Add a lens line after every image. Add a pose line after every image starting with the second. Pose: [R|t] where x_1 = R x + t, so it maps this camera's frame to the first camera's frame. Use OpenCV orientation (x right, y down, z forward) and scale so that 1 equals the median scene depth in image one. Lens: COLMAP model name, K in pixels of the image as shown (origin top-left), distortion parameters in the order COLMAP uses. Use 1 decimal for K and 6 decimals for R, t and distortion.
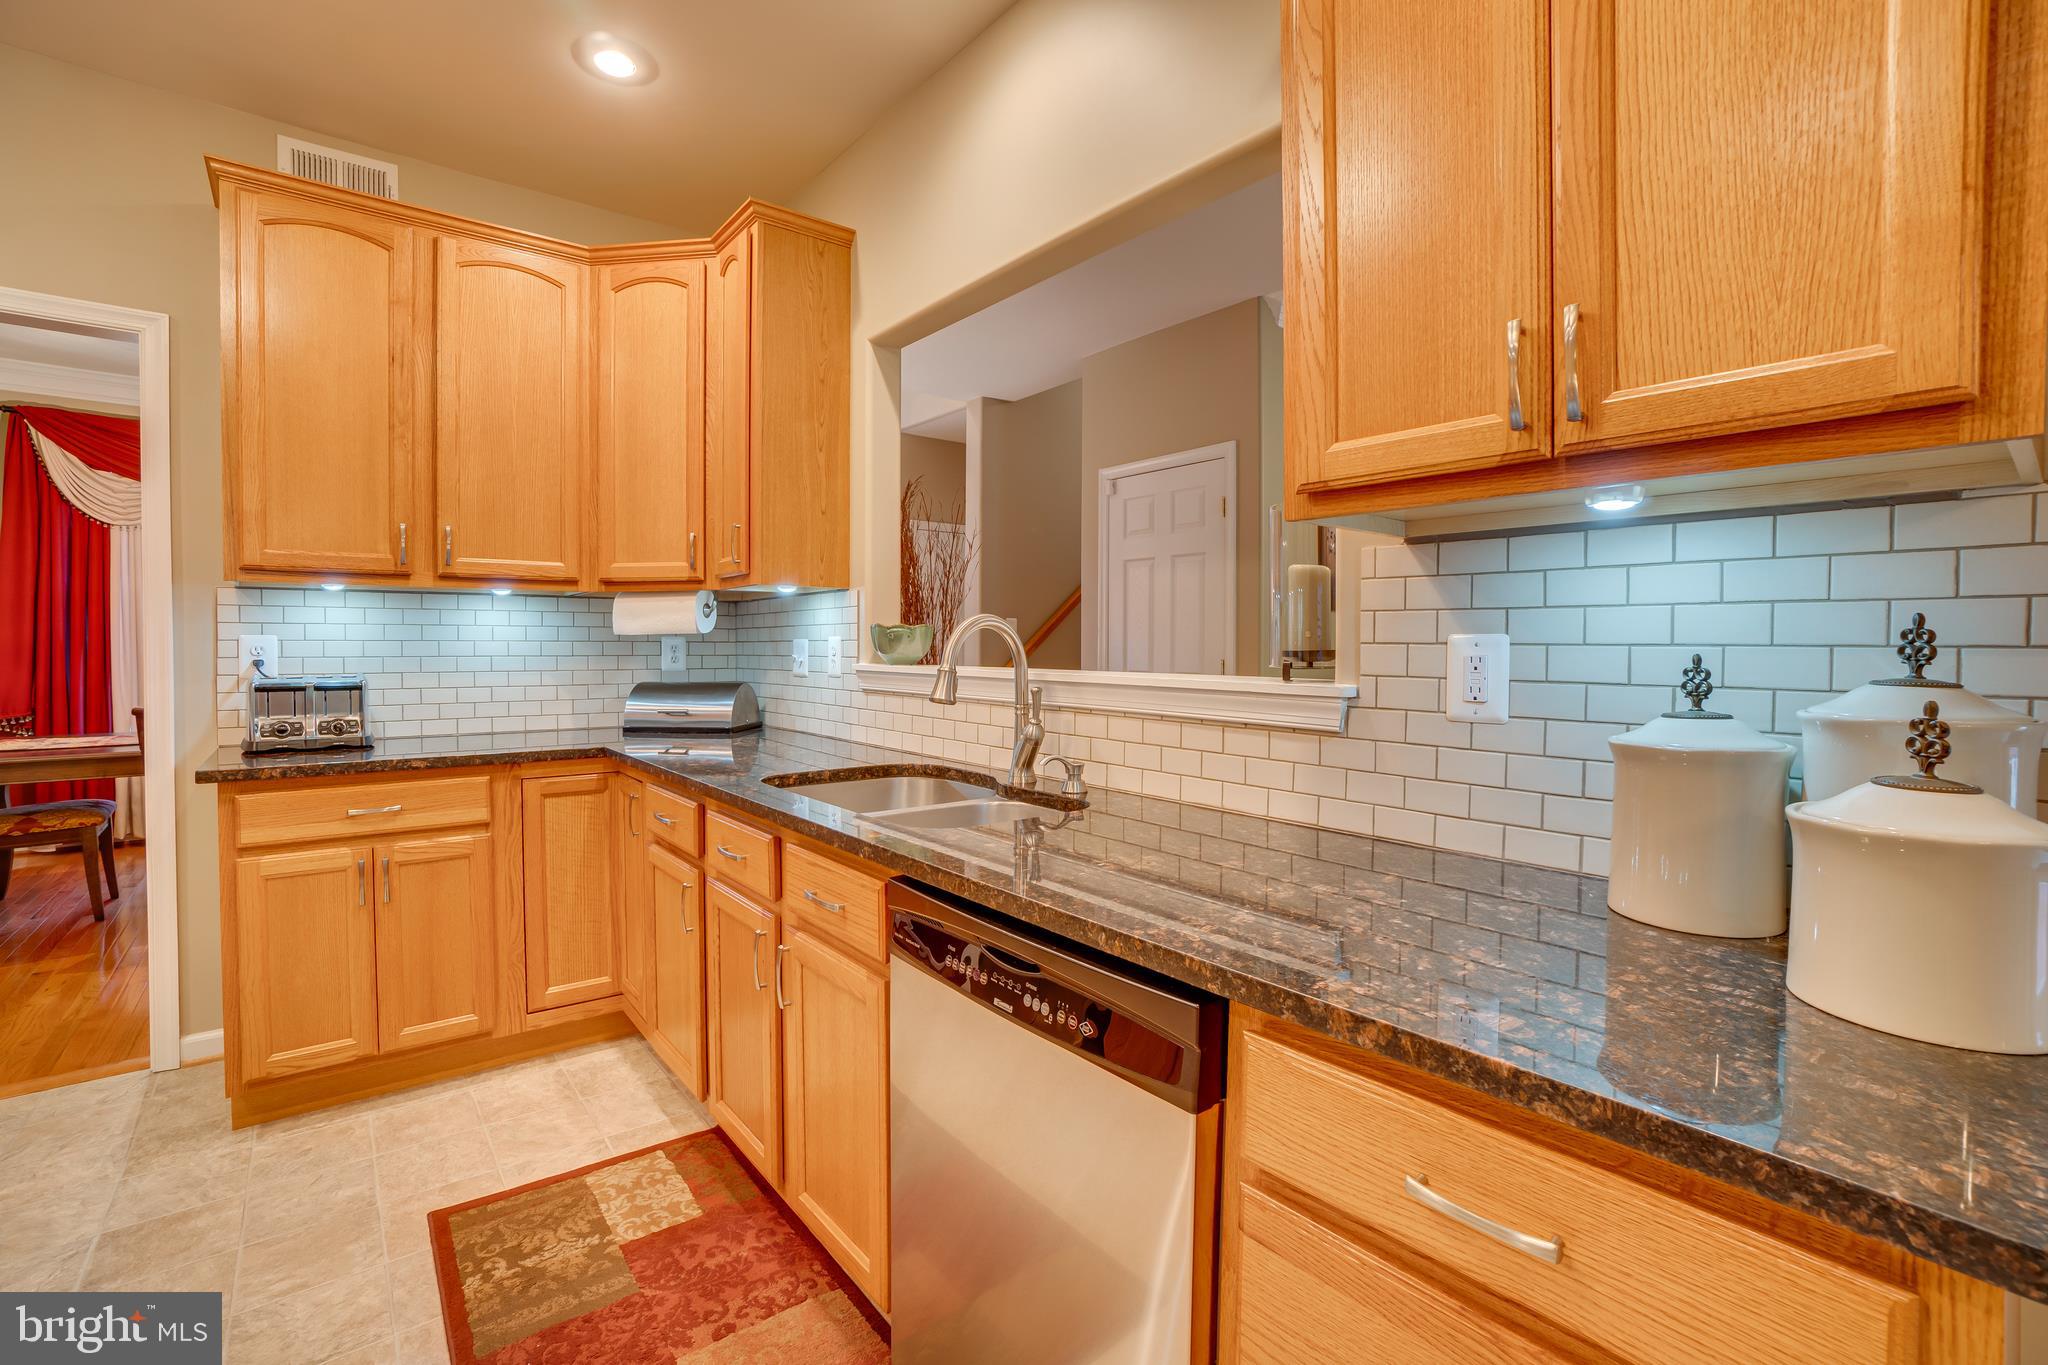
lens RADIAL K [[907.9, 0, 1017.7], [0, 907.9, 663.4], [0, 0, 1]] dist [-0.067207, 0.025882]
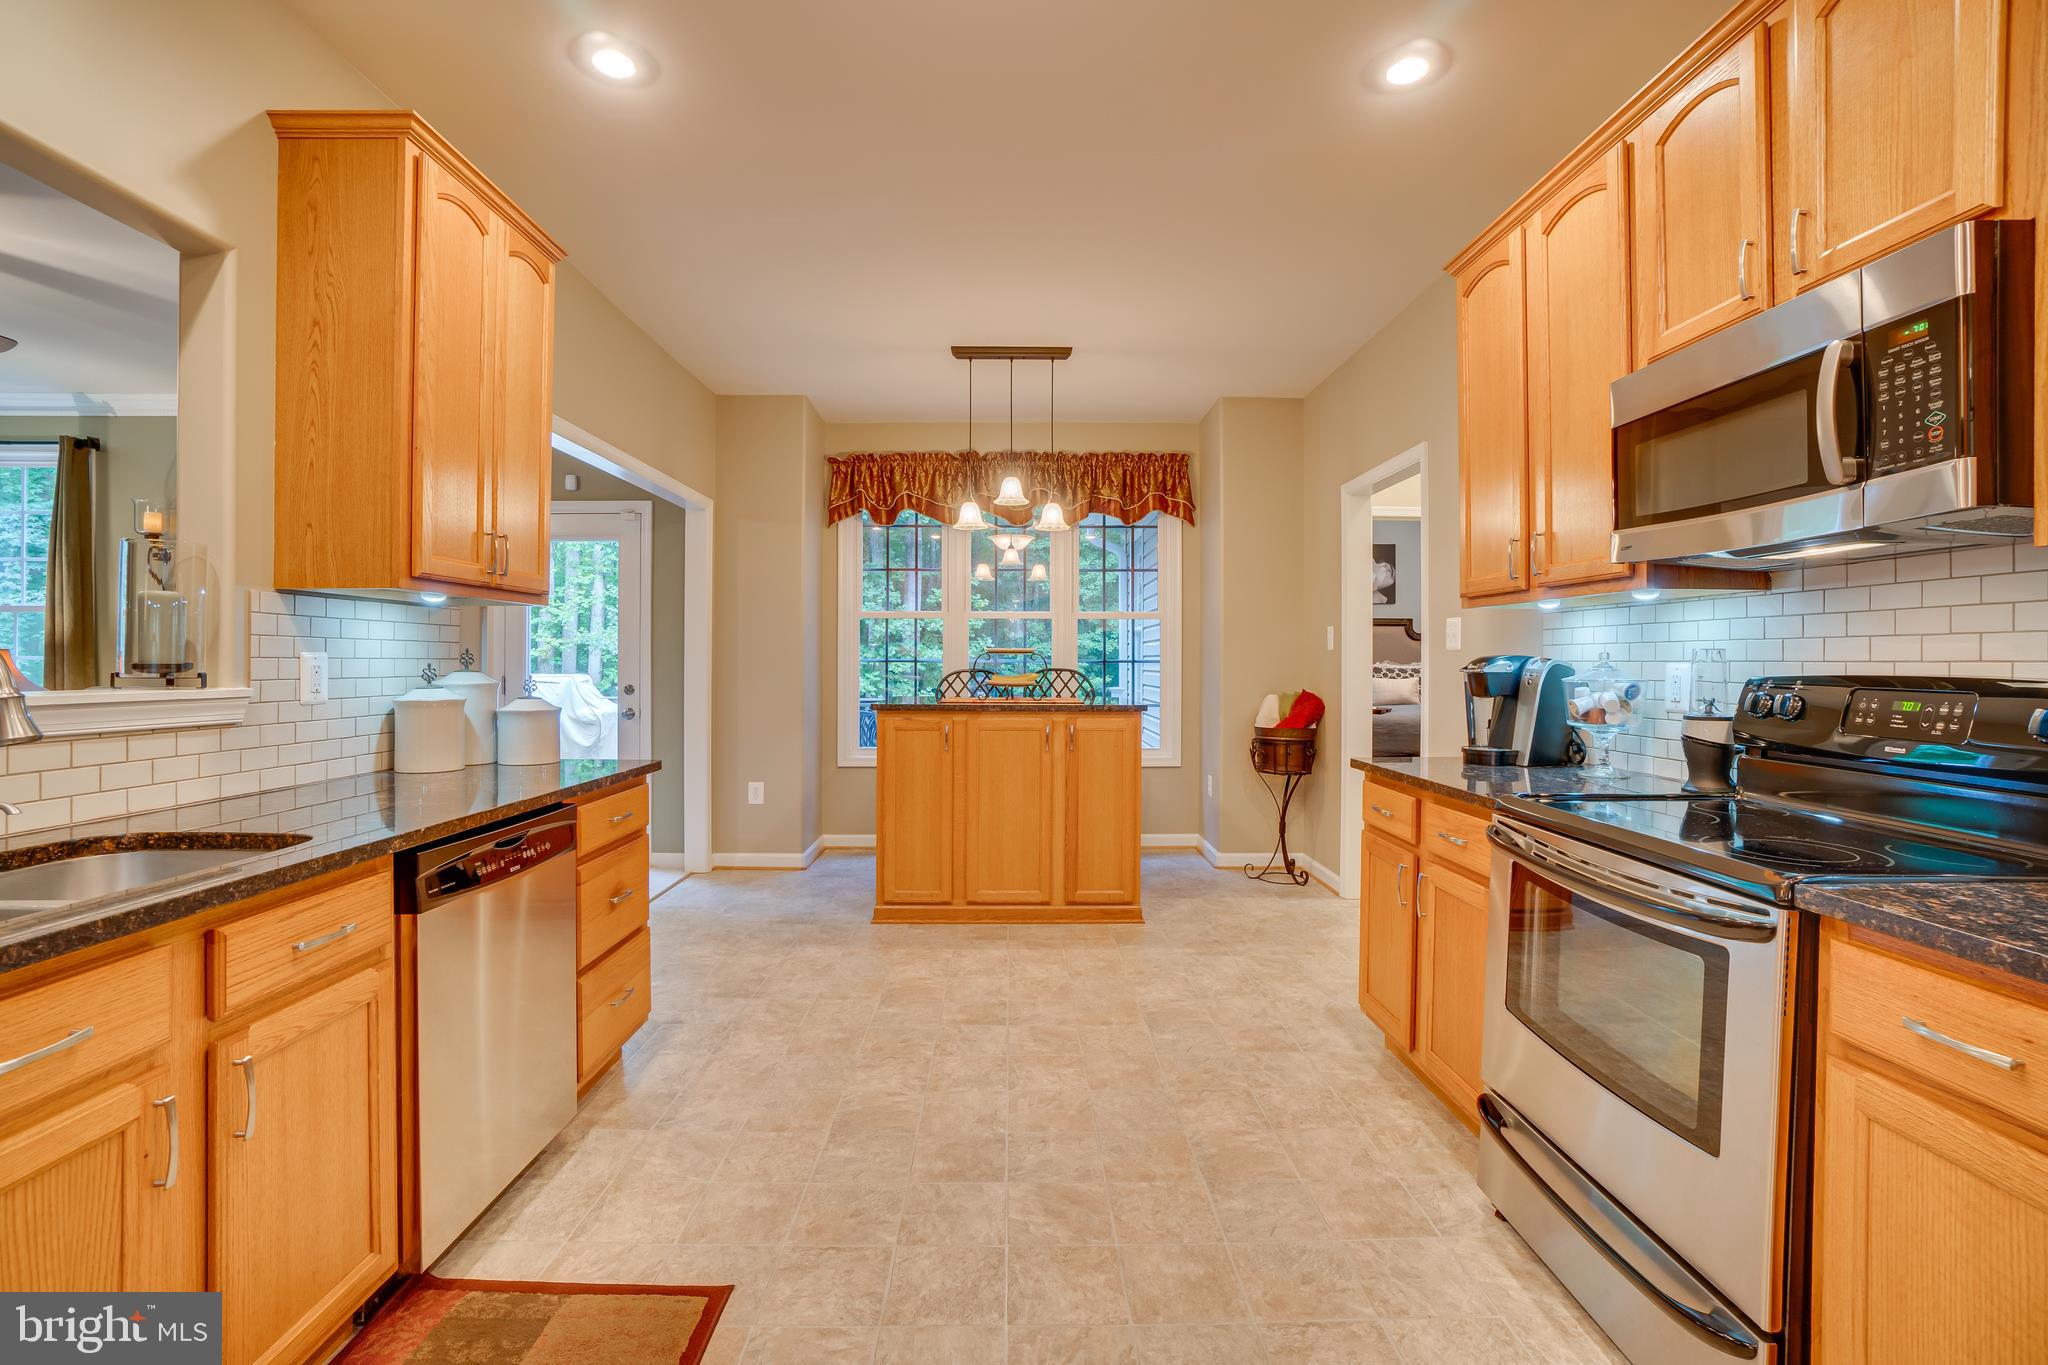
lens RADIAL K [[890.6, 0, 1015.8], [0, 890.6, 665.4], [0, 0, 1]] dist [-0.064059, 0.023155]
pose [[-0.786998, -0.009162, 0.616887, -0.848411], [0.006316, 0.999718, 0.022906, -0.020287], [-0.616923, 0.021924, -0.786718, 0.805438]]
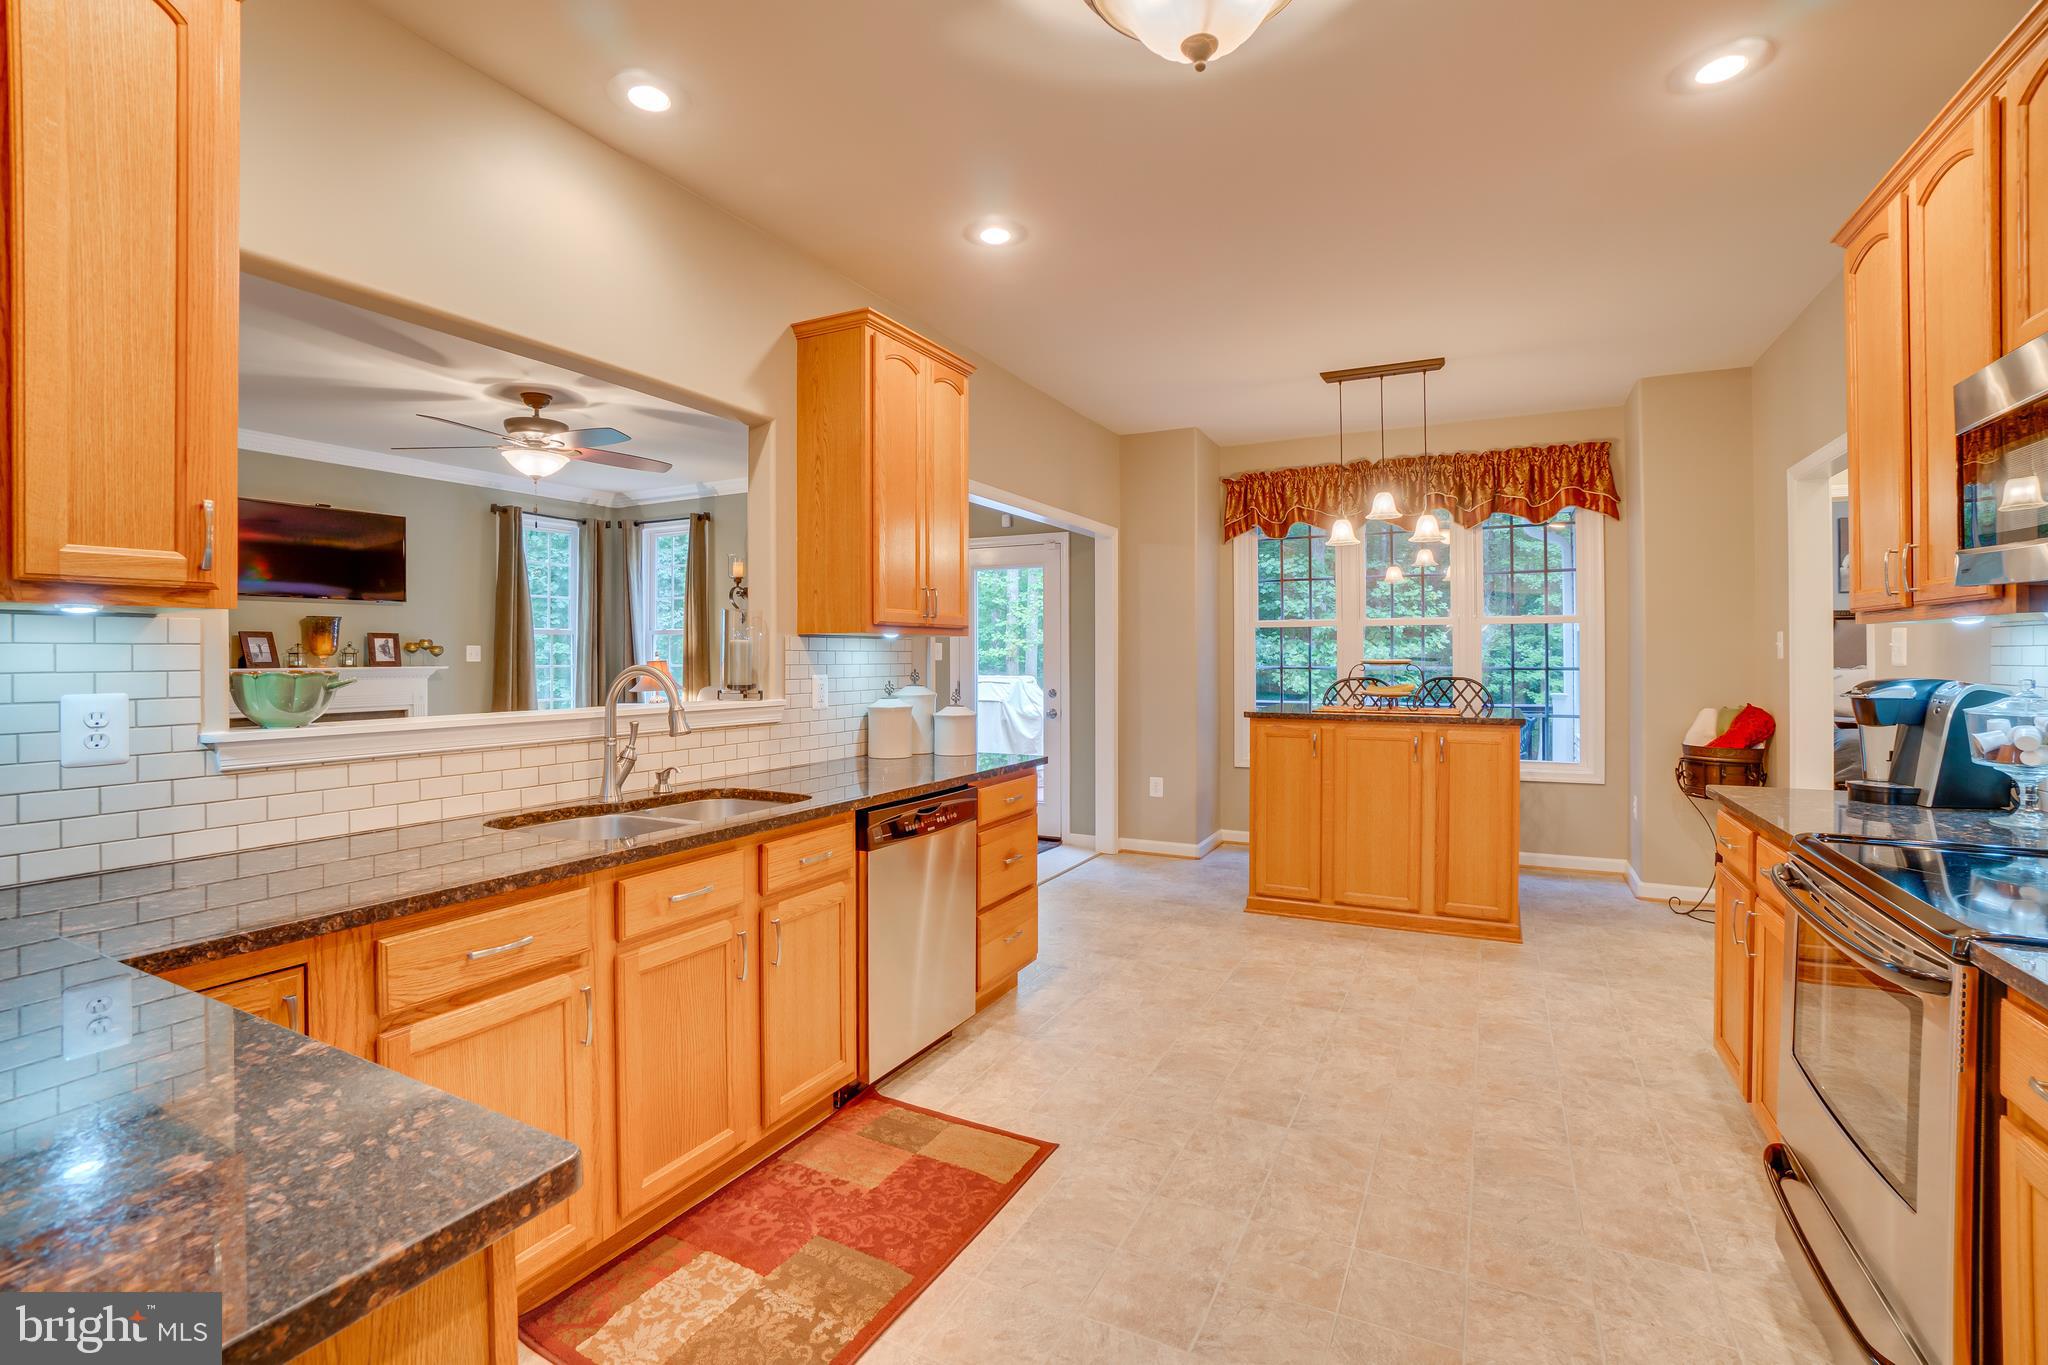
lens RADIAL K [[903.3, 0, 1026.4], [0, 903.3, 664.9], [0, 0, 1]] dist [-0.061974, 0.022159]
pose [[-0.411831, -0.011578, 0.911187, -1.121461], [0.018630, 0.999603, 0.021121, -0.056770], [-0.911070, 0.025674, -0.411452, 0.832395]]
